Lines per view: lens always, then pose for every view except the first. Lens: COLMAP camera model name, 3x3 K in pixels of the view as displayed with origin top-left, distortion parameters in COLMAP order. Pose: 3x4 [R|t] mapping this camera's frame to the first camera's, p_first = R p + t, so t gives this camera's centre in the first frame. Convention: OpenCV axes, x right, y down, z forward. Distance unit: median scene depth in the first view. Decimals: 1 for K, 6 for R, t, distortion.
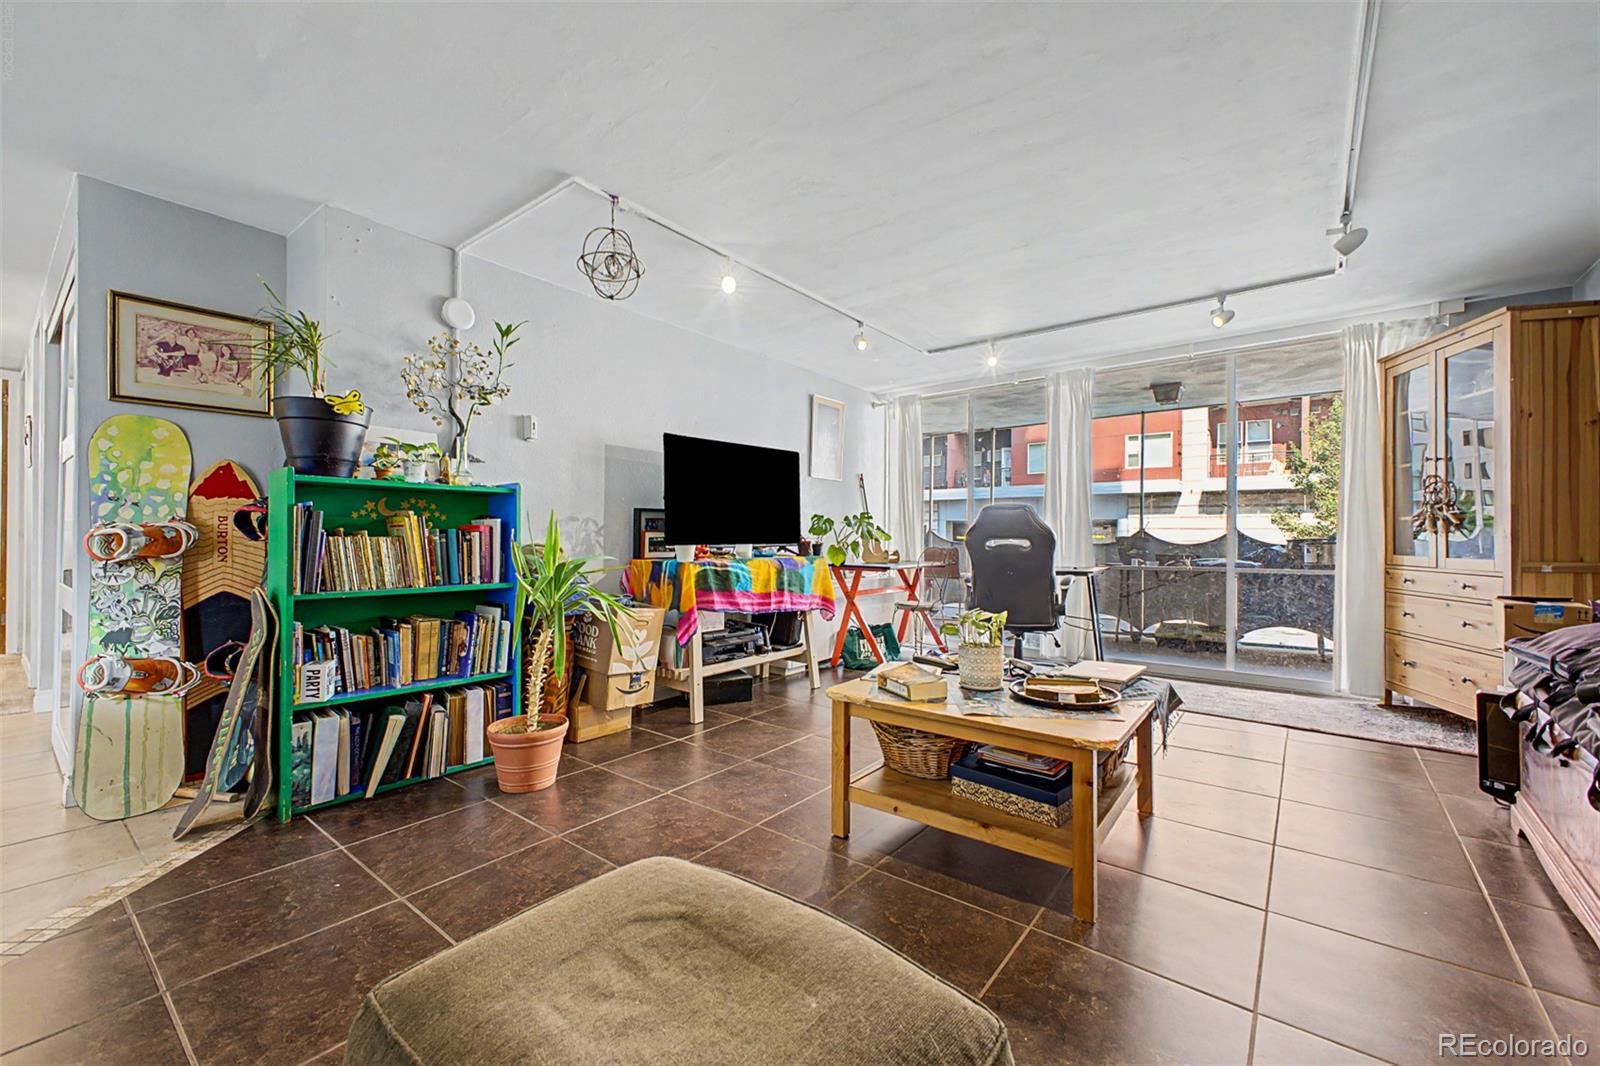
lens RADIAL K [[634.8, 0, 792.2], [0, 634.8, 532.1], [0, 0, 1]] dist [0.030261, -0.009034]
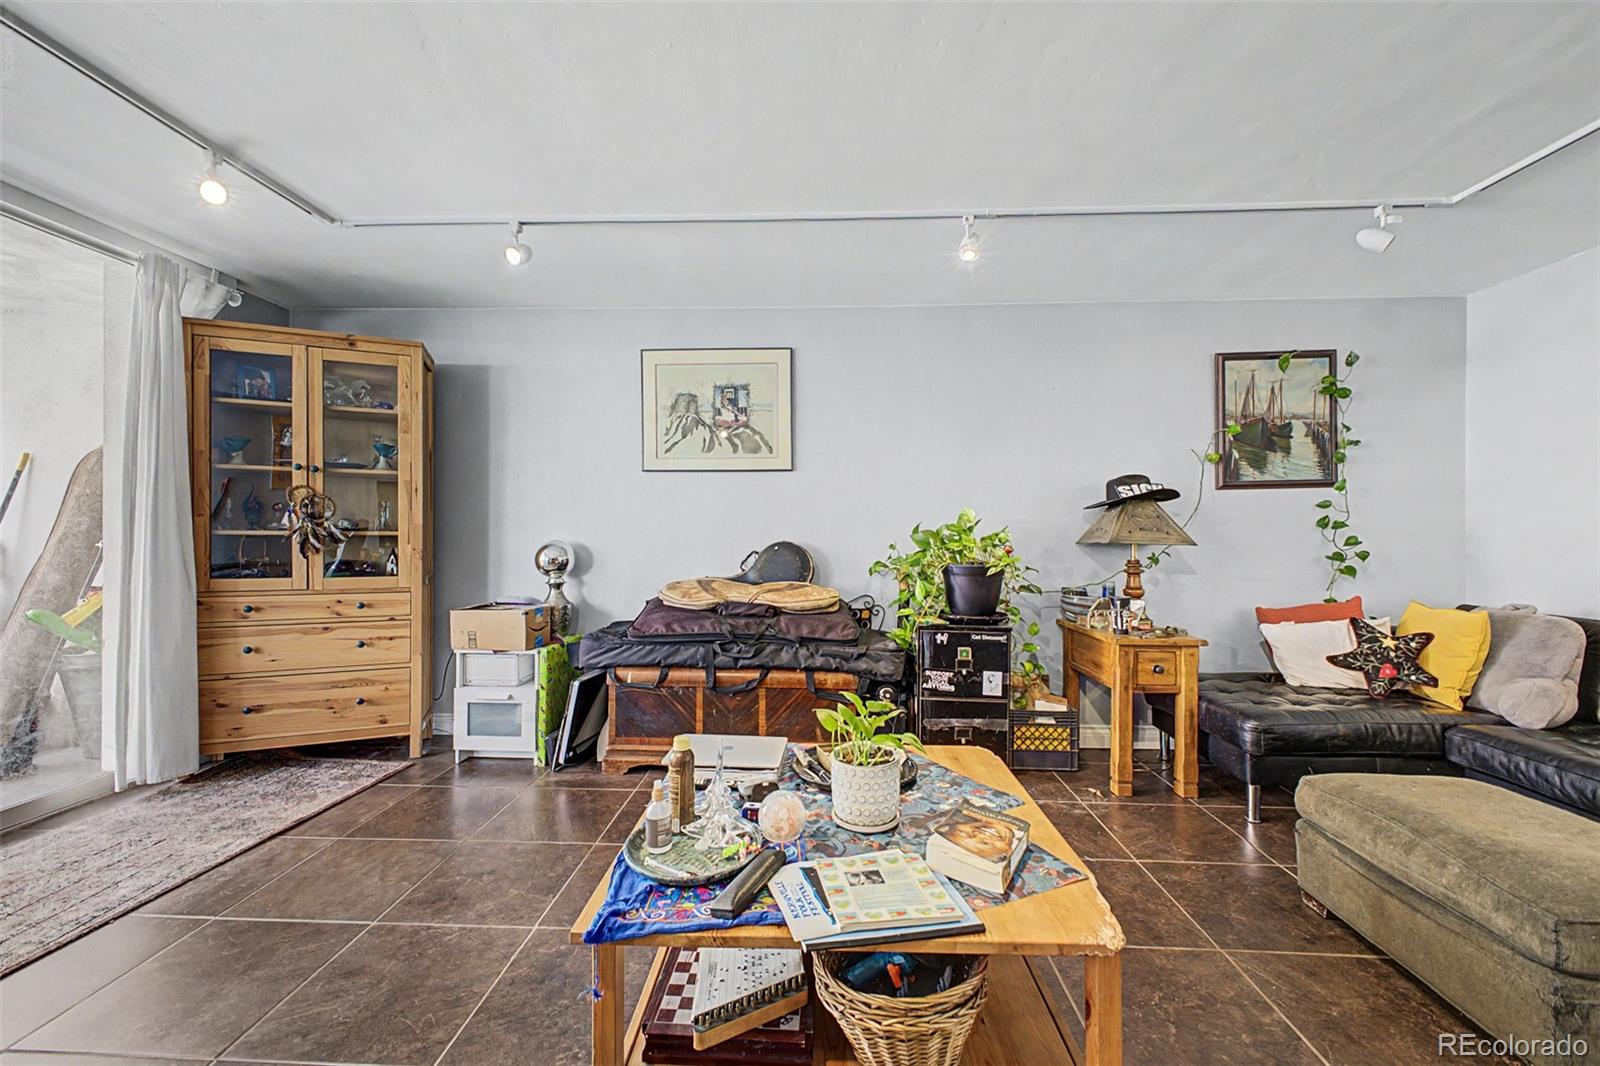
lens RADIAL K [[634.8, 0, 792.2], [0, 634.8, 532.1], [0, 0, 1]] dist [0.030261, -0.009034]
pose [[-0.584695, -0.004797, 0.811239, -0.104963], [-0.008045, 0.999968, 0.000115, -0.026768], [-0.811213, -0.006459, -0.584715, 0.882715]]
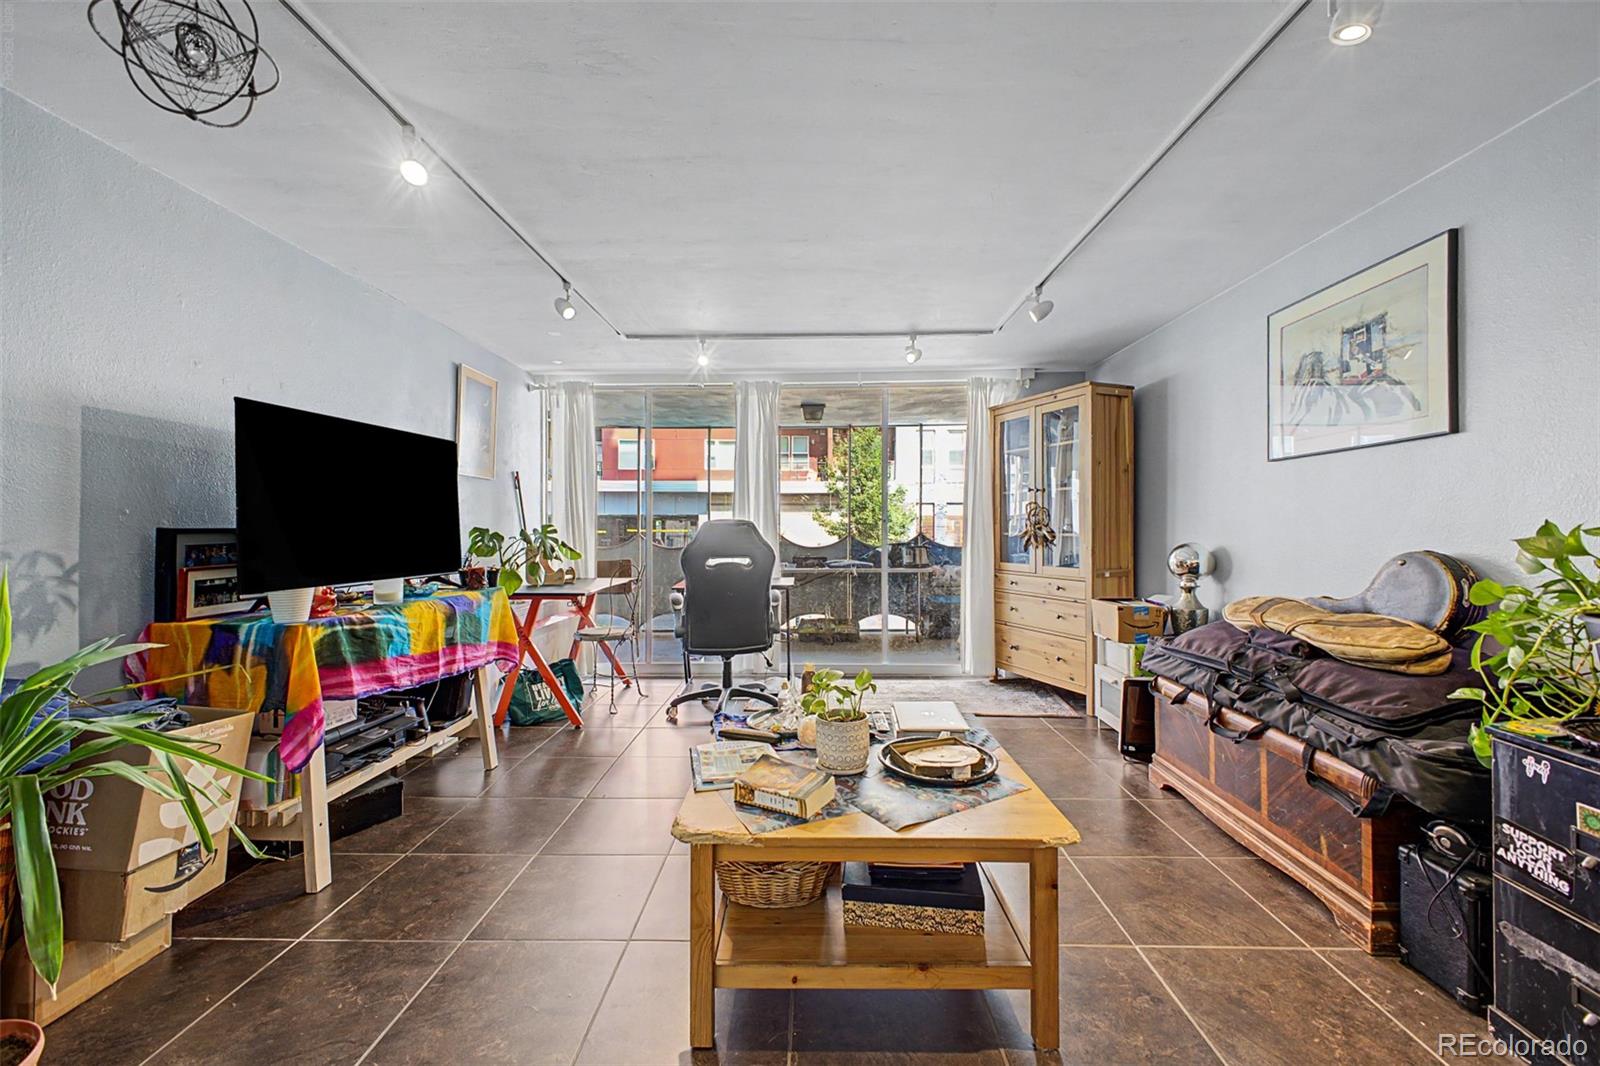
lens RADIAL K [[636.2, 0, 801.4], [0, 636.2, 524.9], [0, 0, 1]] dist [0.021412, -0.009141]
pose [[0.798731, -0.002251, 0.601684, -0.139866], [0.002724, 0.999996, 0.000124, -0.039285], [-0.601682, 0.001540, 0.798735, 0.229026]]
